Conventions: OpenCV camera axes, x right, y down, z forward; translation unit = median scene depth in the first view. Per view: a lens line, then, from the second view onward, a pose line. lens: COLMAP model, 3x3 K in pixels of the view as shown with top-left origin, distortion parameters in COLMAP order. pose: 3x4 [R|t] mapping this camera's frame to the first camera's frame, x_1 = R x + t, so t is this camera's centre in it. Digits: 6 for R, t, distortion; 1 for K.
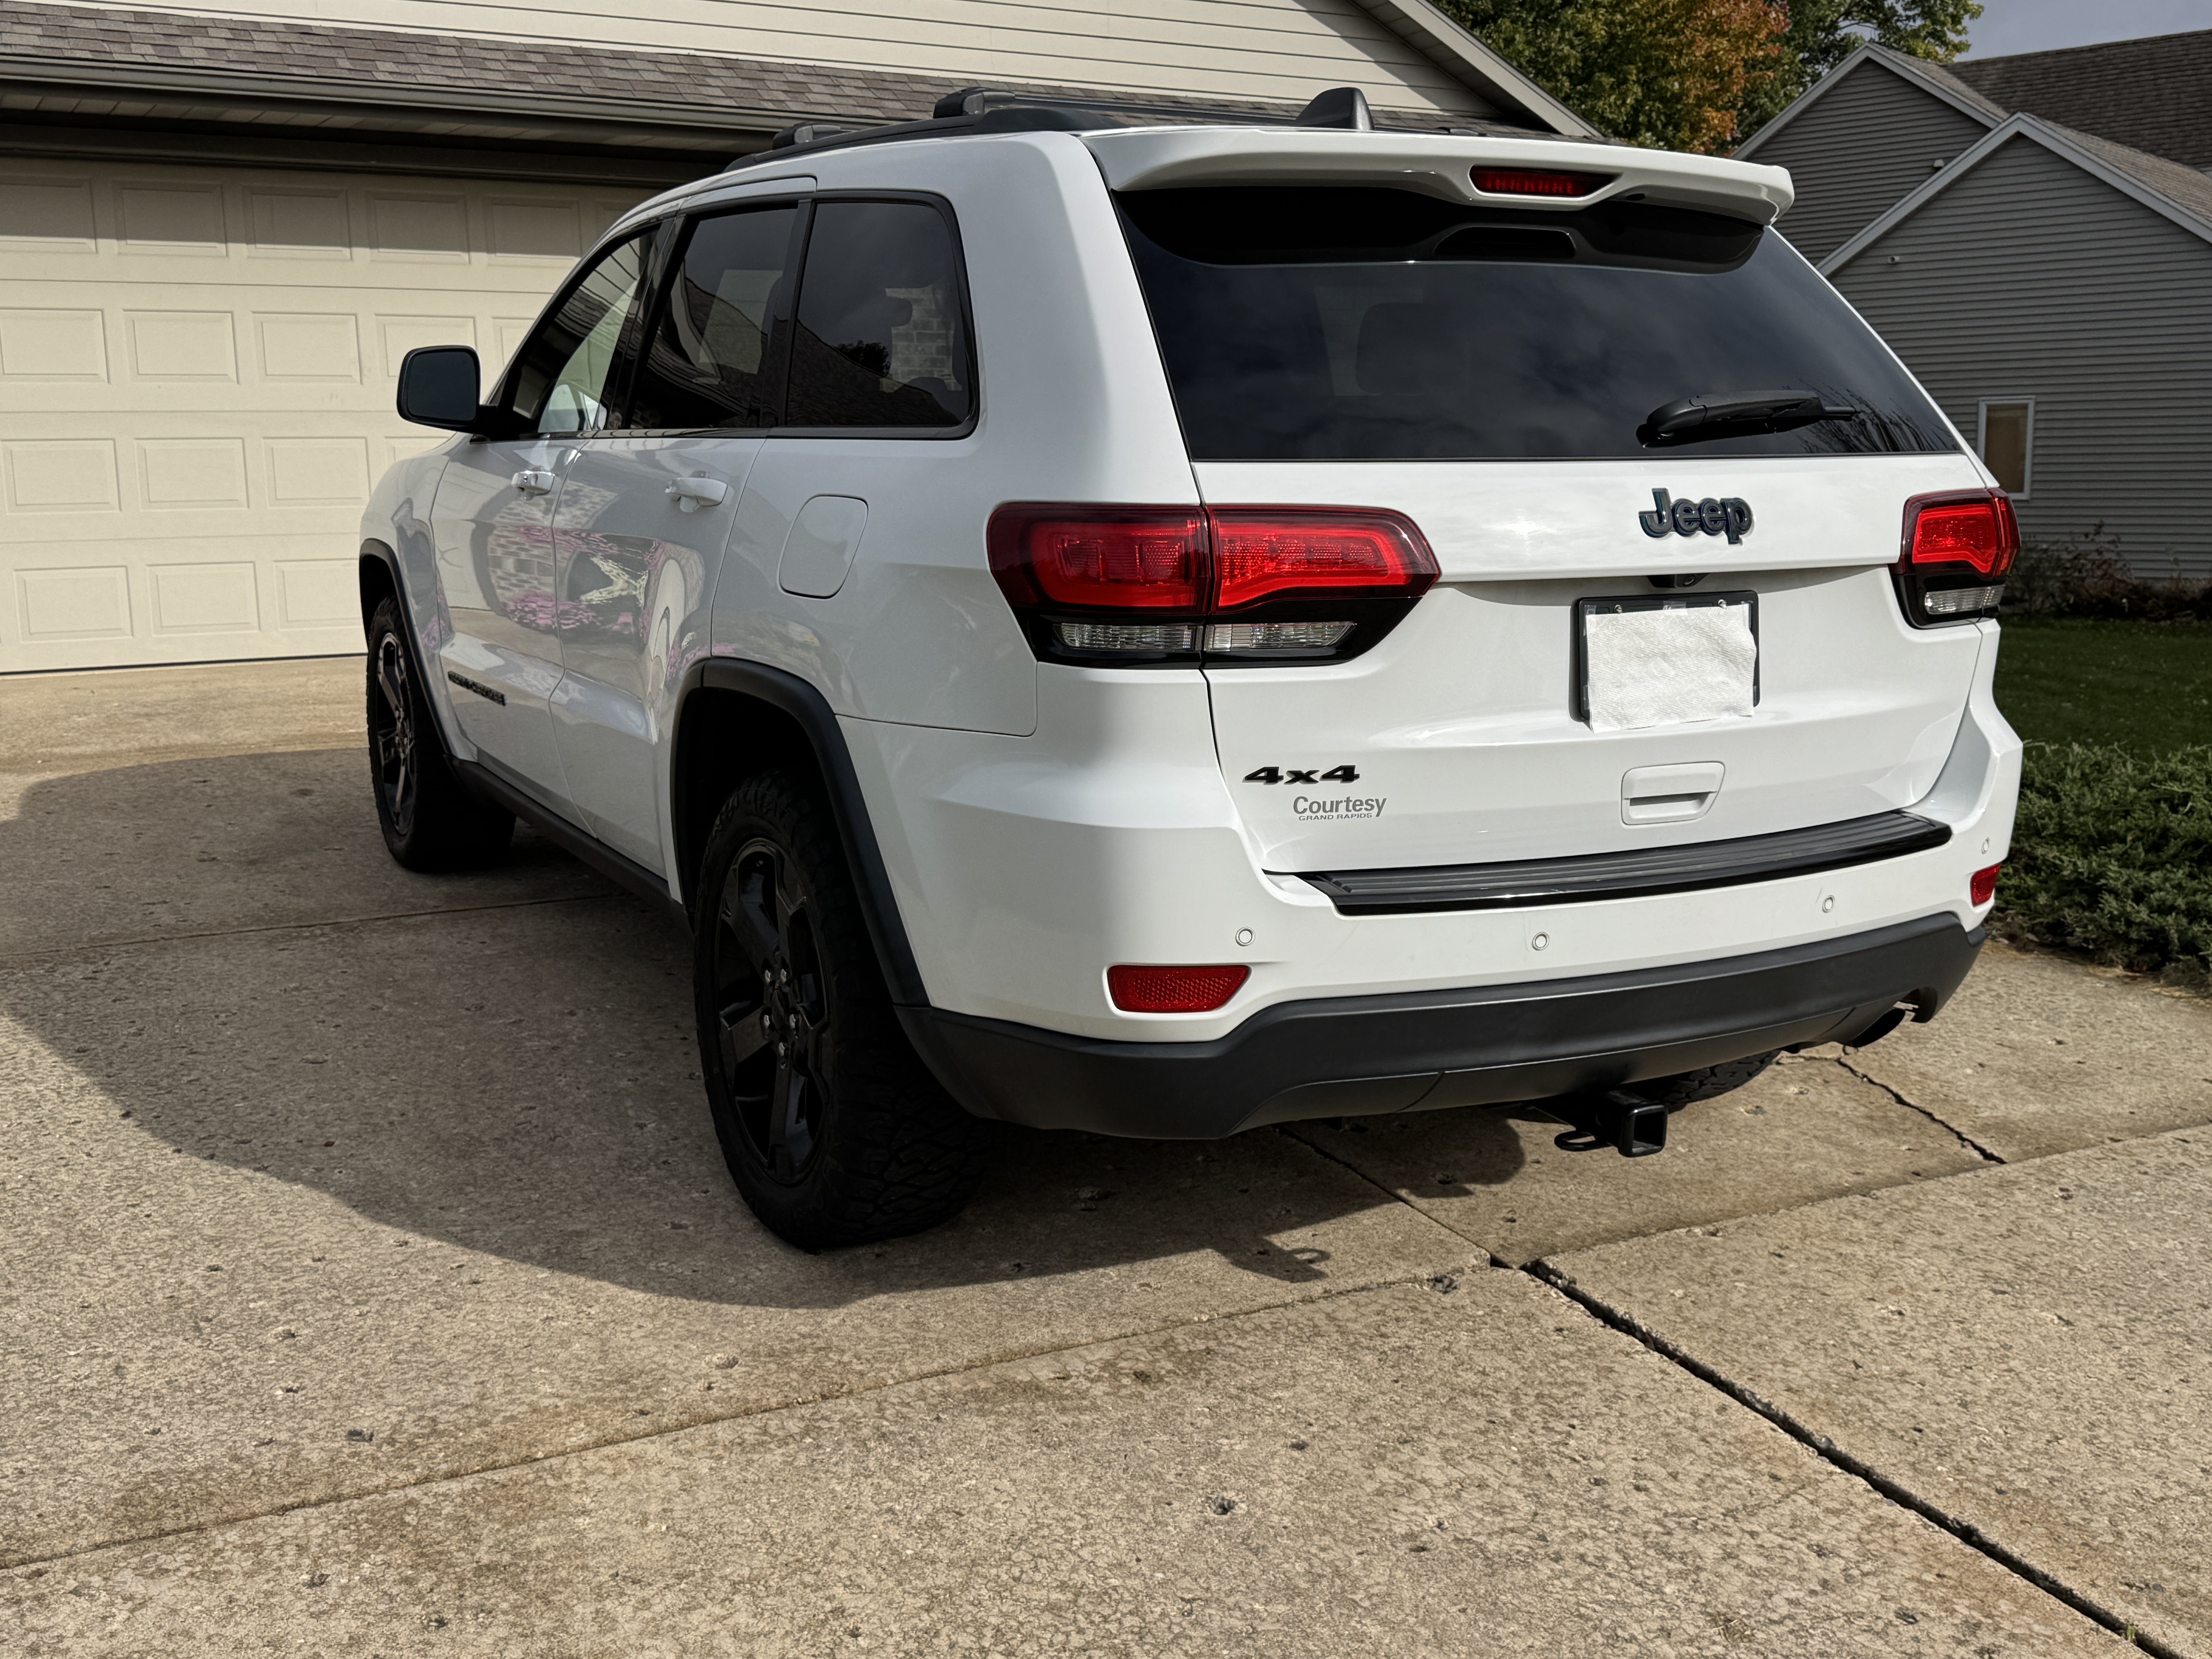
lens RADIAL K [[2178.0, 0, 1106.0], [0, 2178.0, 829.5], [0, 0, 1]] dist [0.144581, -0.279689]
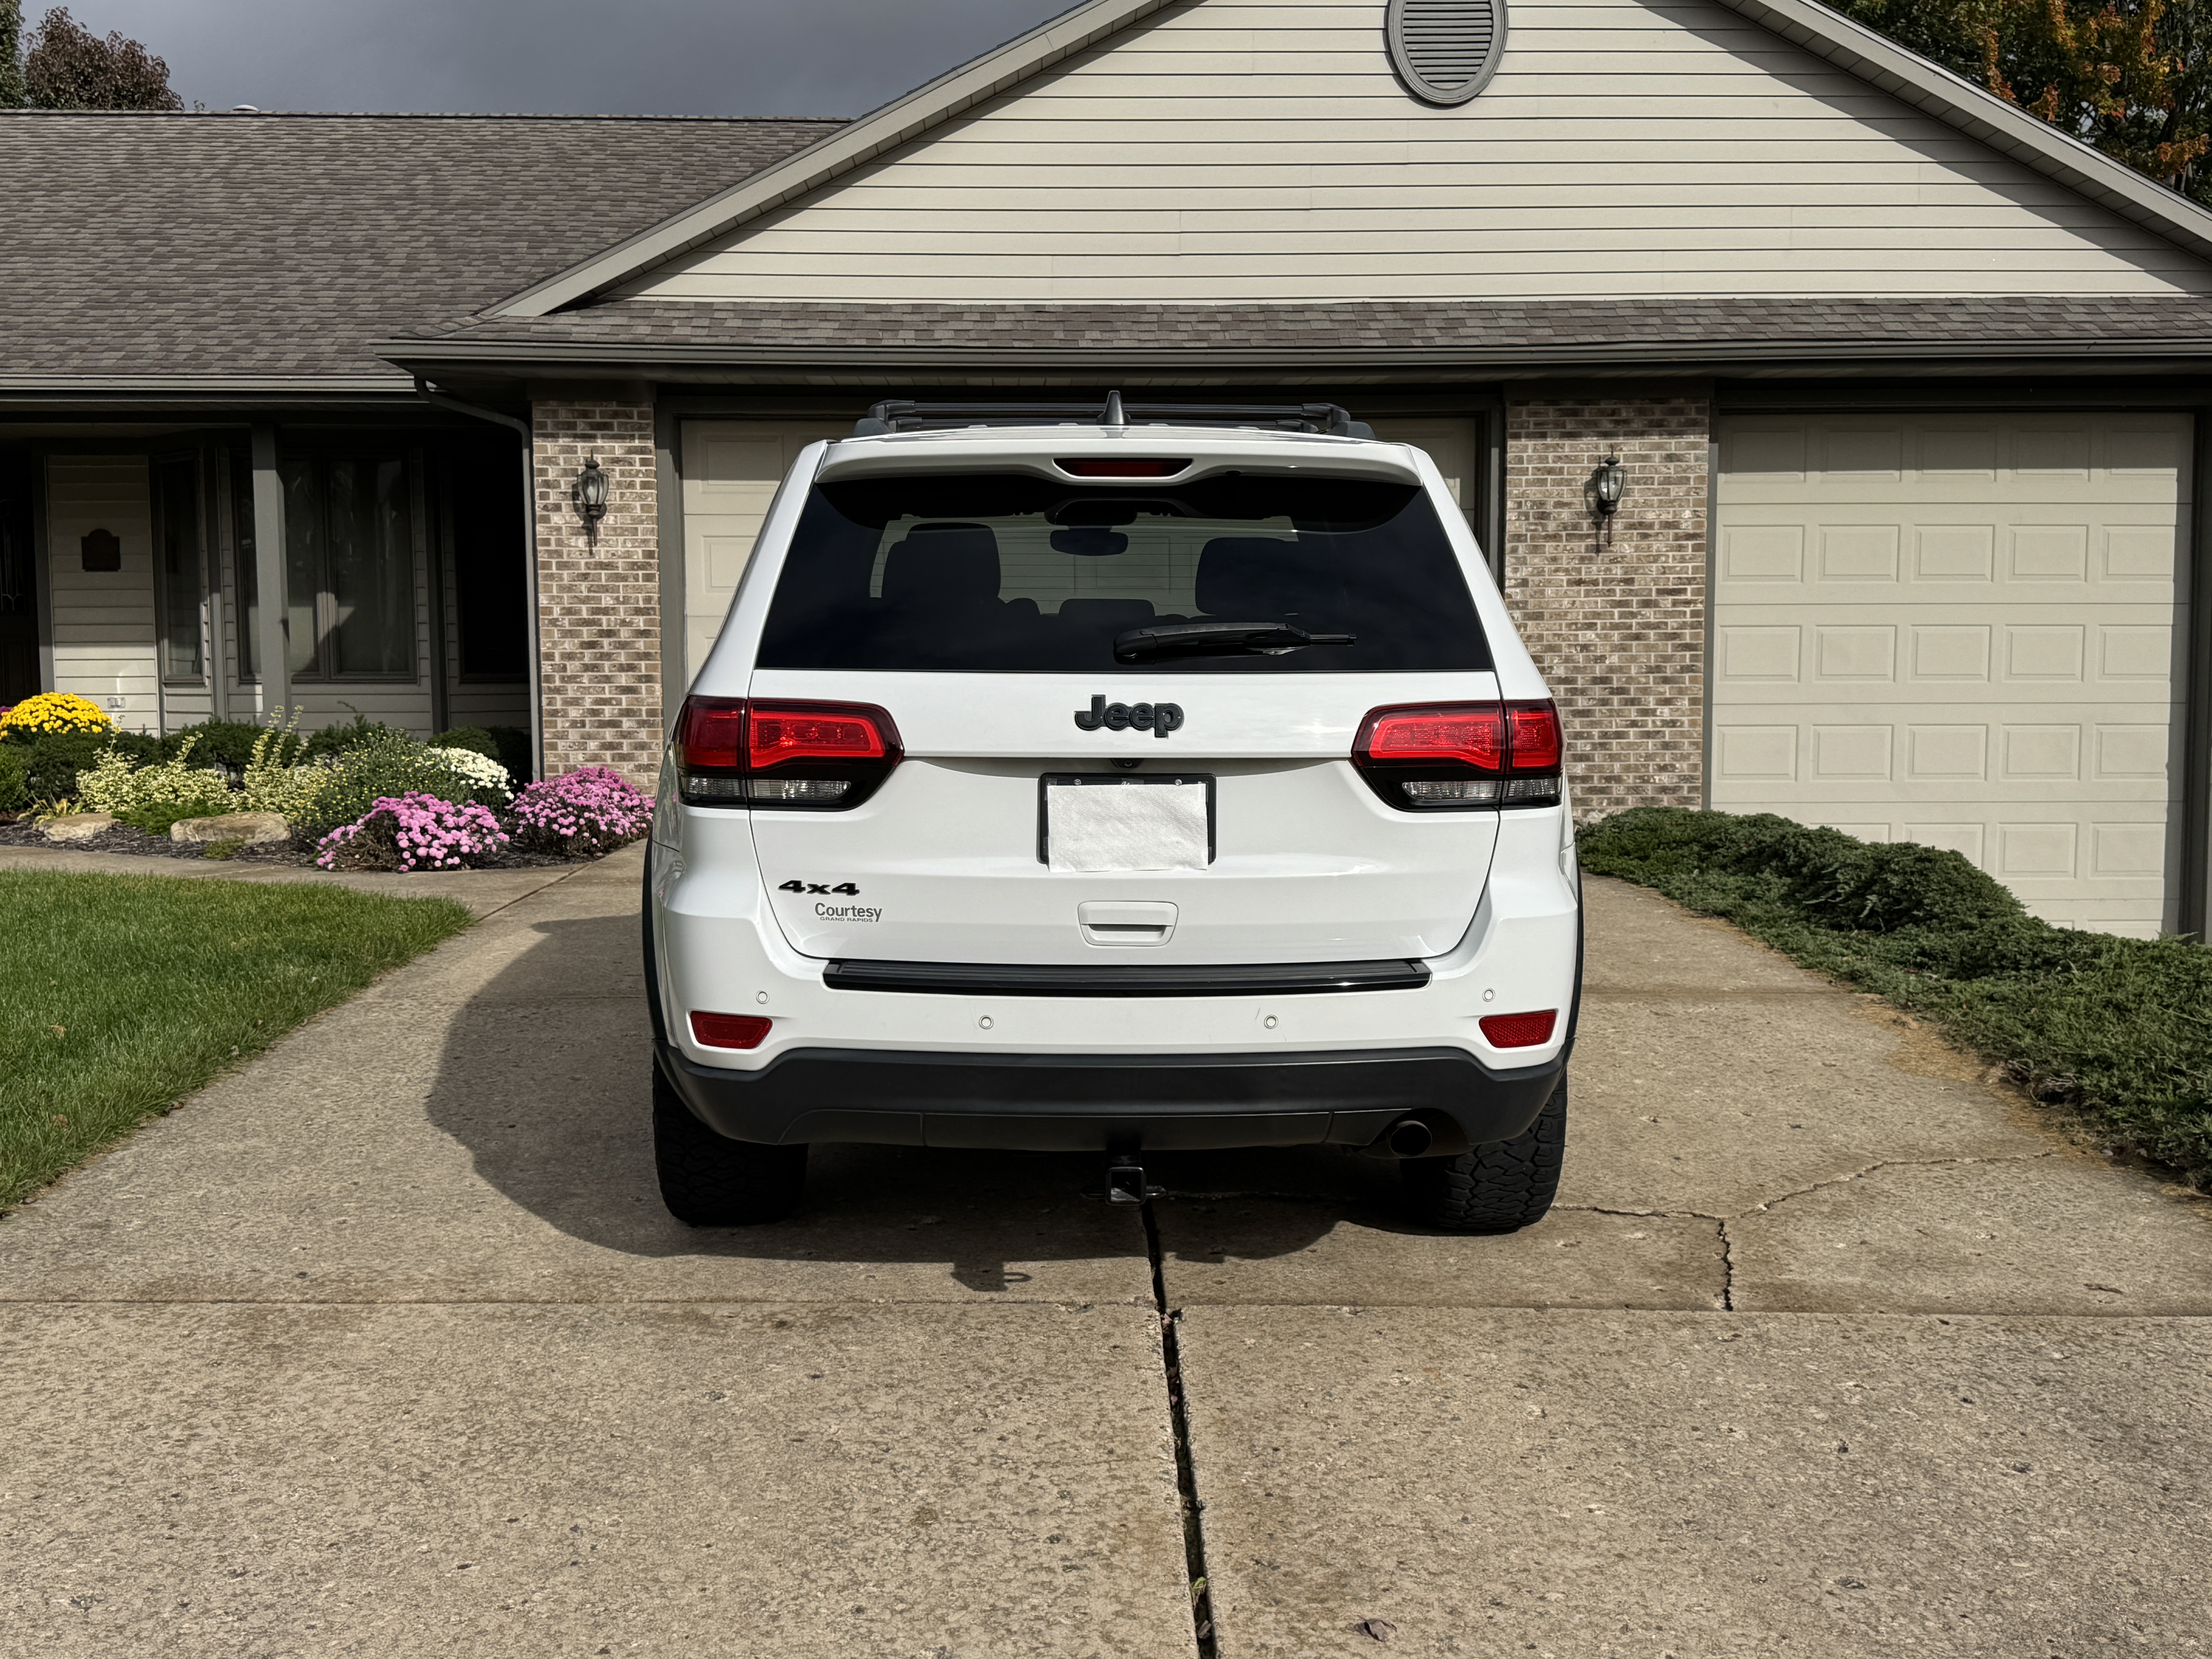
lens RADIAL K [[2182.1, 0, 1106.0], [0, 2182.1, 829.5], [0, 0, 1]] dist [0.184637, -0.394490]
pose [[0.893157, 0.044104, -0.447578, 0.835926], [-0.081171, 0.994645, -0.063968, 0.012550], [0.442360, 0.093464, 0.891954, -0.182495]]
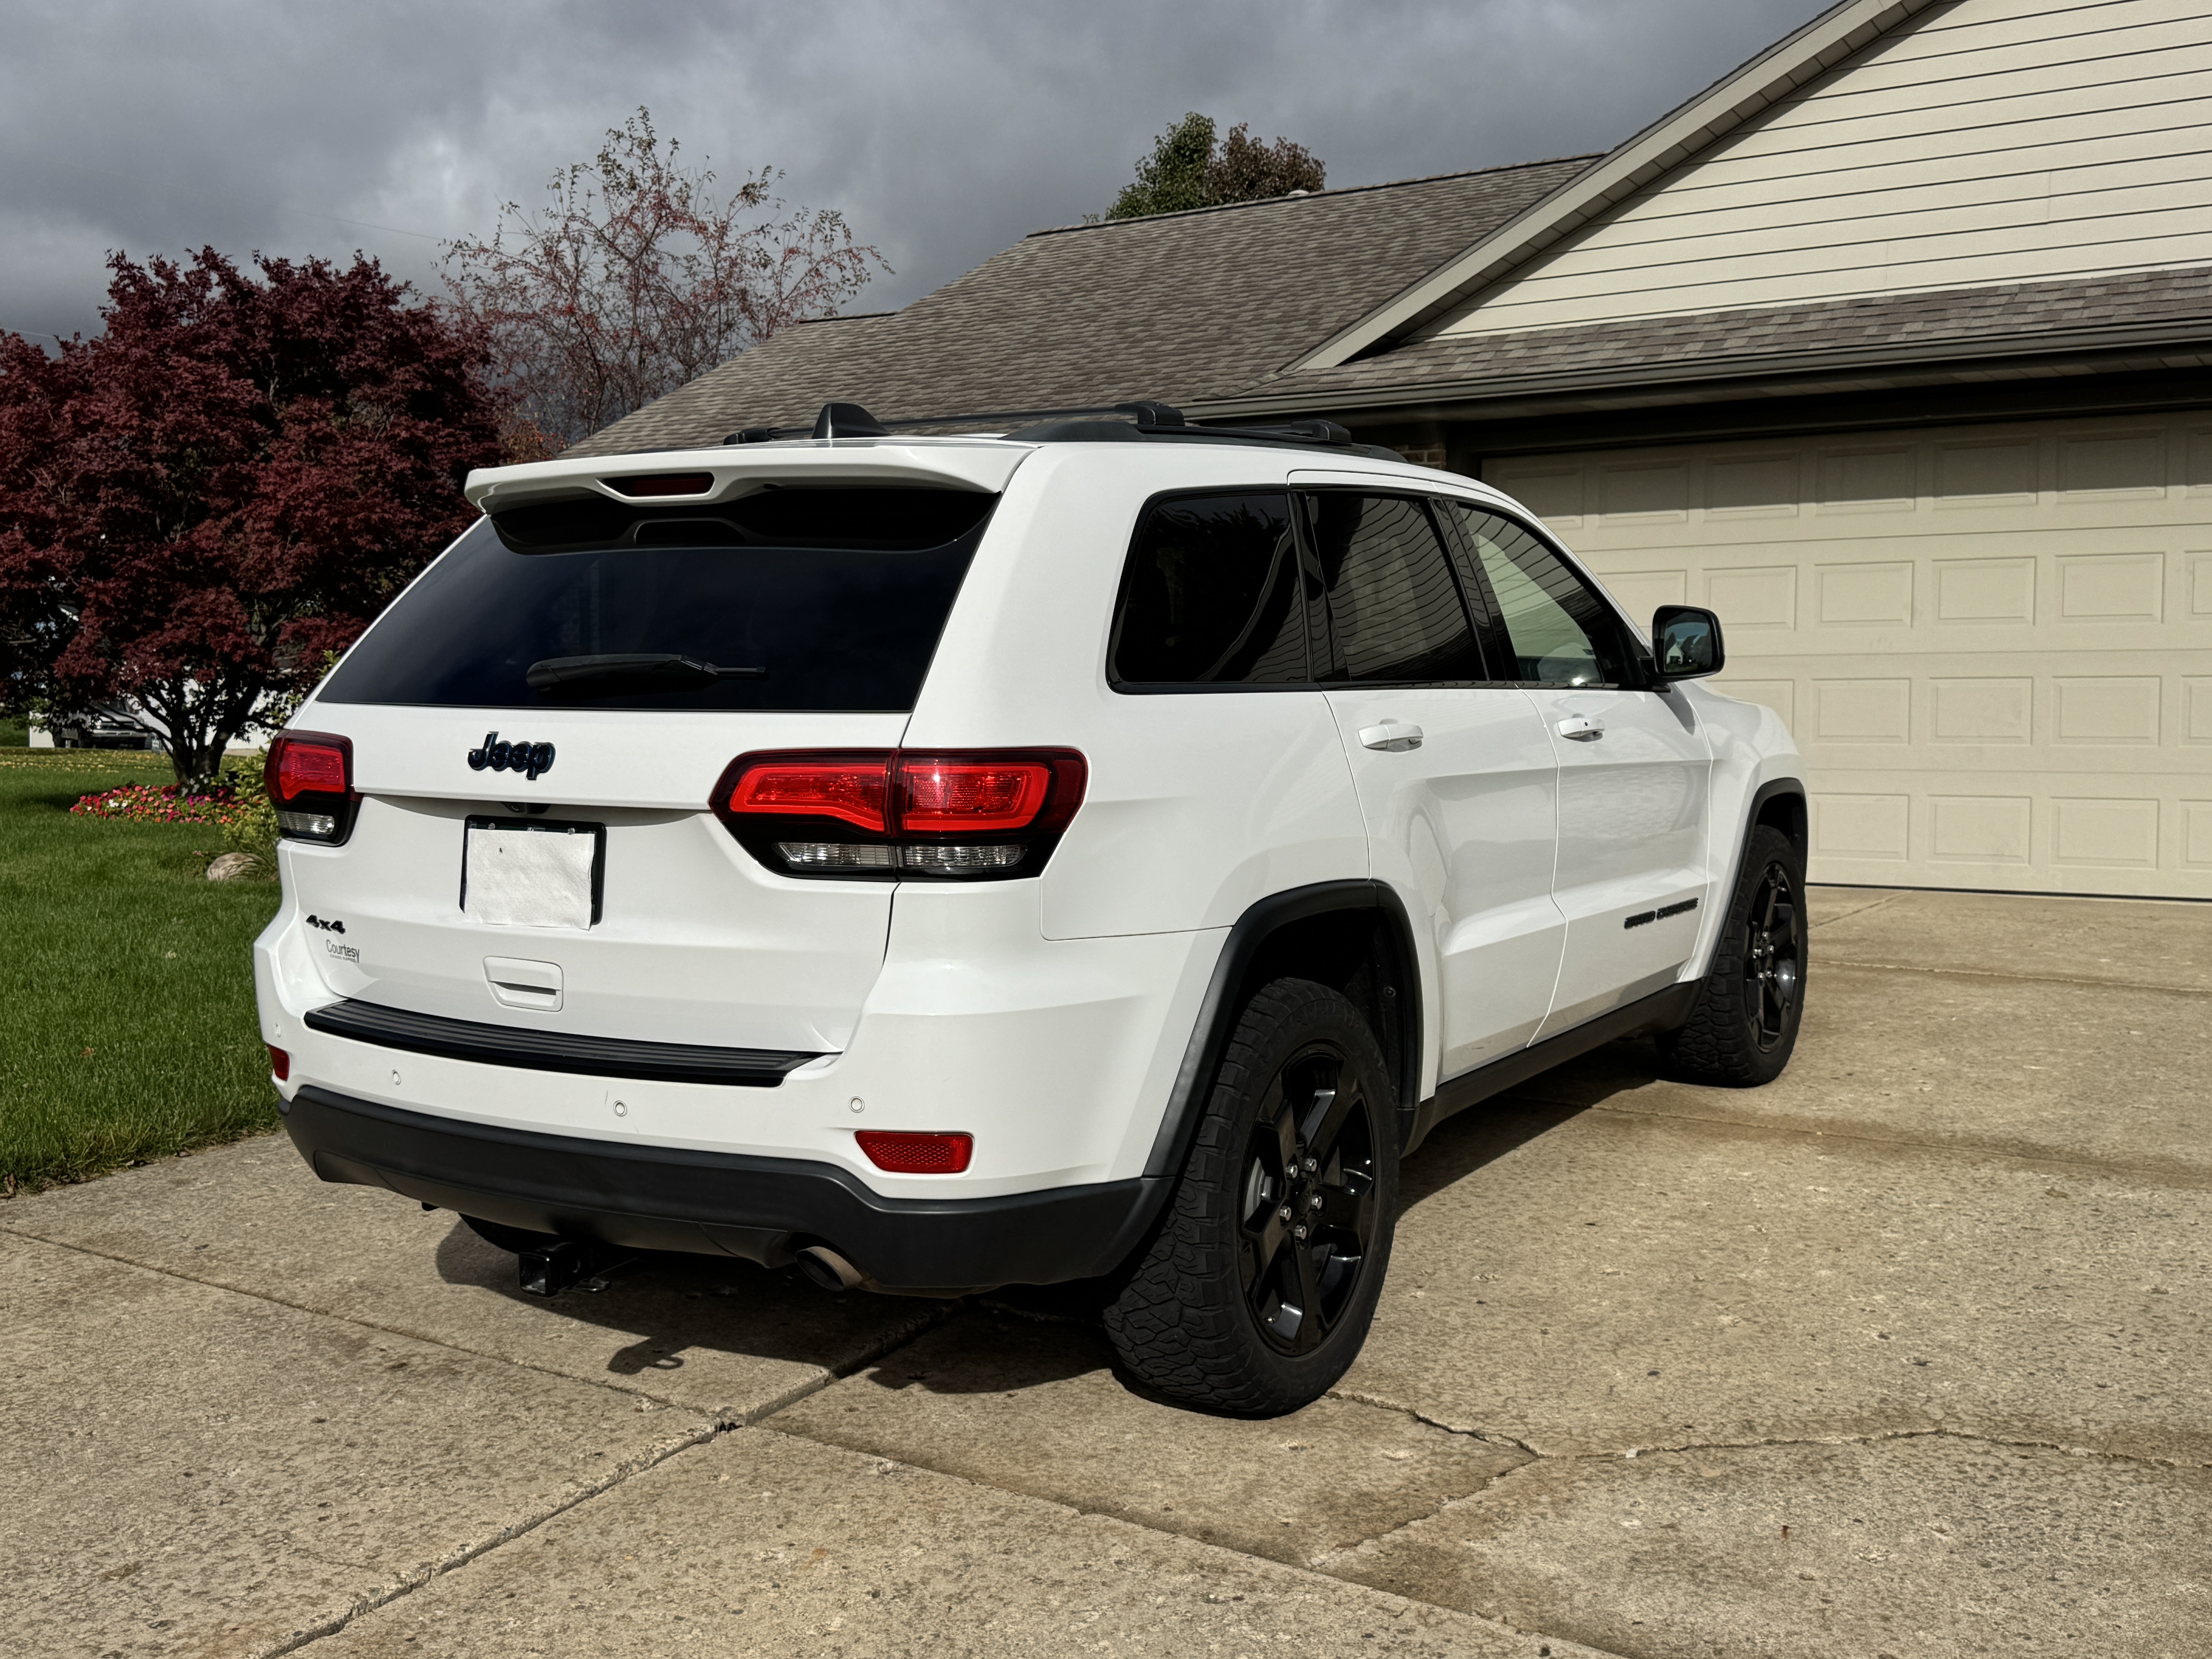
lens RADIAL K [[2175.9, 0, 1055.4], [0, 2175.9, 835.5], [0, 0, 1]] dist [0.128489, -0.287270]
pose [[0.473129, 0.065365, -0.878565, 1.450527], [-0.153745, 0.988067, -0.009284, -0.130727], [0.867474, 0.139467, 0.477533, 0.672660]]
